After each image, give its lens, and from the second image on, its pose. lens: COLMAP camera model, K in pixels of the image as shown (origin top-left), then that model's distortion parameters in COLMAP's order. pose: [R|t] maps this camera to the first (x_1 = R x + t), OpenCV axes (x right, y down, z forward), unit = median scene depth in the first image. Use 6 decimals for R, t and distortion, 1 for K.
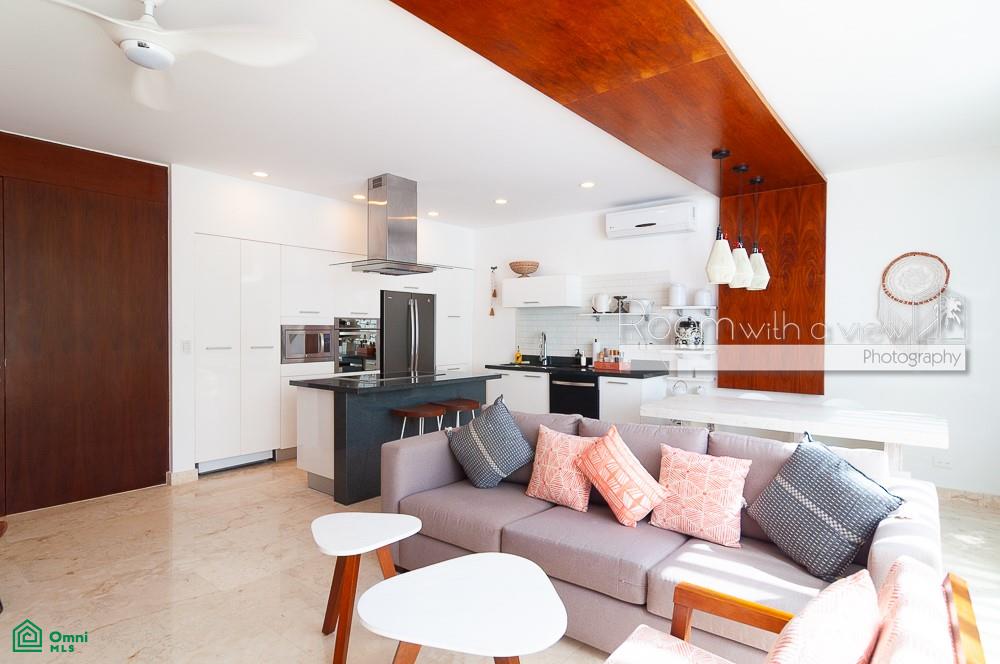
lens RADIAL K [[537.8, 0, 499.4], [0, 537.8, 331.2], [0, 0, 1]] dist [-0.004370, 0.006260]
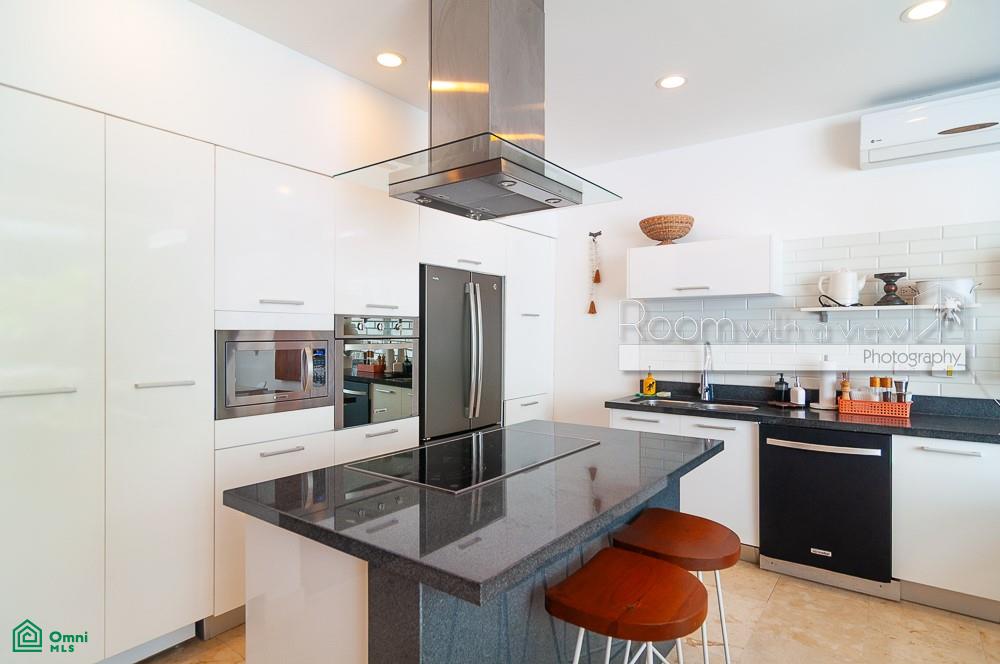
lens RADIAL K [[537.8, 0, 500.4], [0, 537.8, 332.4], [0, 0, 1]] dist [-0.004370, 0.006260]
pose [[0.999061, -0.001630, 0.043286, -0.169189], [0.001848, 0.999986, -0.004986, -0.006291], [-0.043277, 0.005061, 0.999050, 0.482094]]
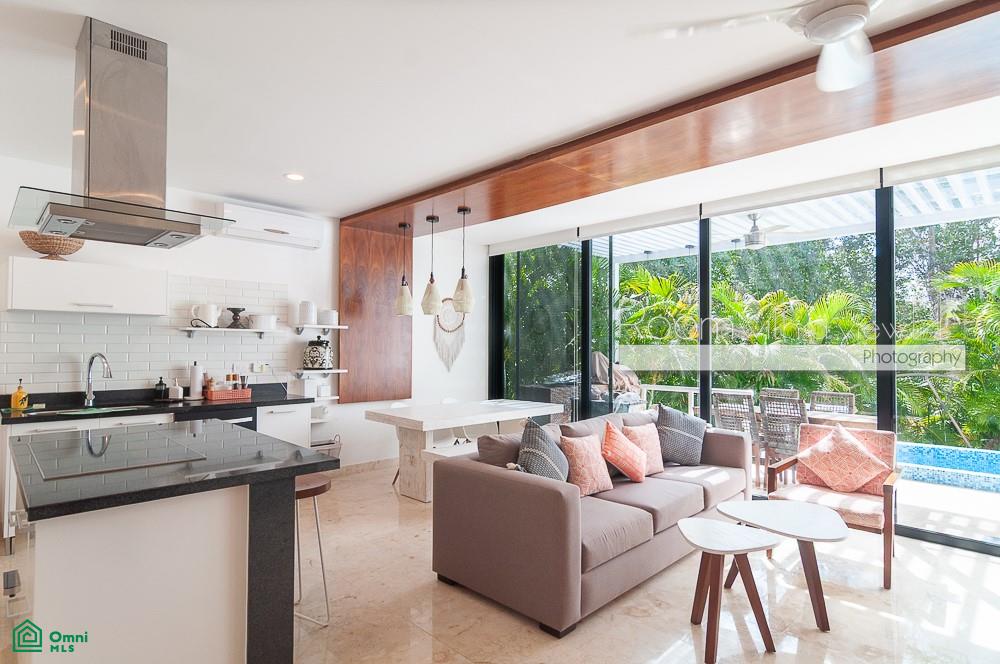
lens RADIAL K [[537.8, 0, 497.1], [0, 537.8, 333.1], [0, 0, 1]] dist [-0.004370, 0.006260]
pose [[0.109185, 0.023141, 0.993752, -0.528384], [0.001278, 0.999725, -0.023421, -0.007254], [-0.994021, 0.003827, 0.109126, 0.500056]]
